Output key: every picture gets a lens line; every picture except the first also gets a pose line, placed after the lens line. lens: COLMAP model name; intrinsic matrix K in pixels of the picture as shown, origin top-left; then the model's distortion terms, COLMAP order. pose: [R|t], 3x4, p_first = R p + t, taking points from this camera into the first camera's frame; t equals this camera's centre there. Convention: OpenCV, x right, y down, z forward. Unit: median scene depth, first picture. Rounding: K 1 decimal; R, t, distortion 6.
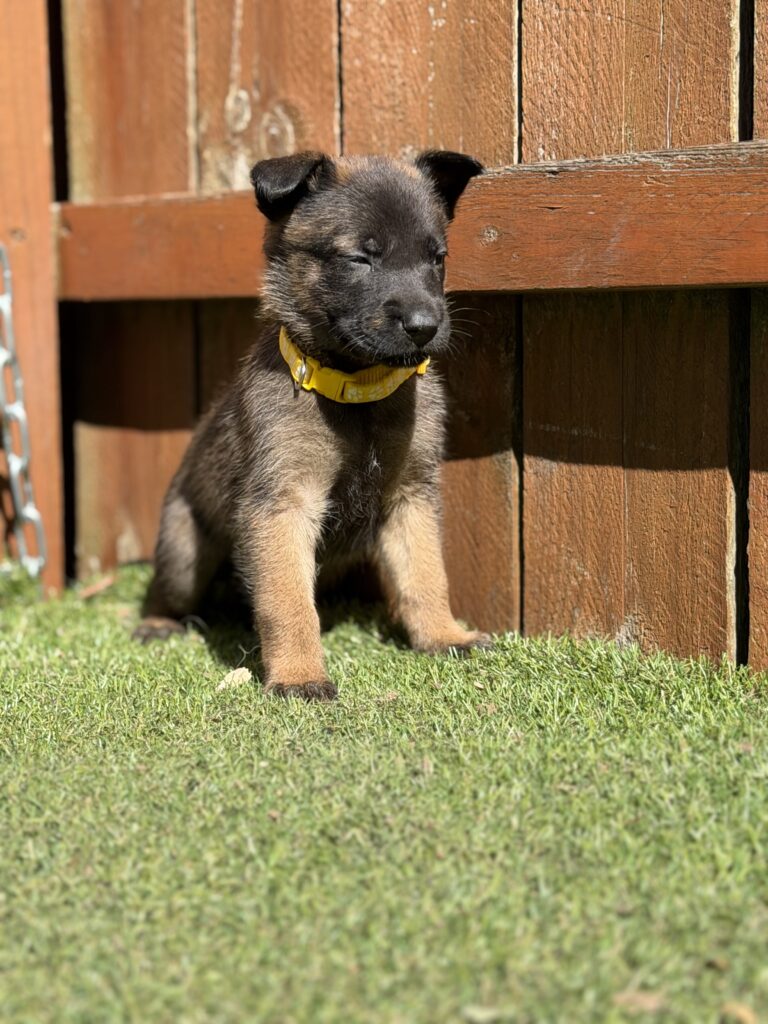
lens RADIAL K [[1980.6, 0, 354.1], [0, 1980.6, 518.1], [0, 0, 1]] dist [0.145811, 0.000000]
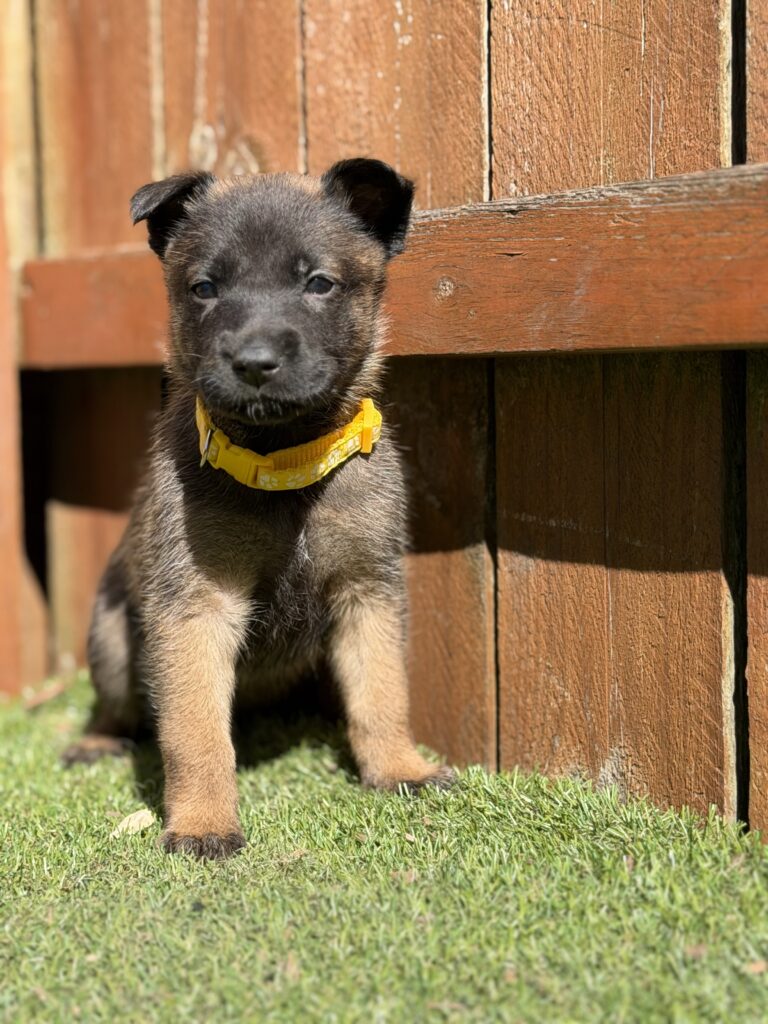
lens RADIAL K [[1980.6, 0, 361.4], [0, 1980.6, 521.8], [0, 0, 1]] dist [0.145811, 0.000000]
pose [[0.996280, -0.003830, -0.086087, 0.094367], [0.001684, 0.999686, -0.024987, -0.021335], [0.086156, 0.024749, 0.995974, 0.153928]]
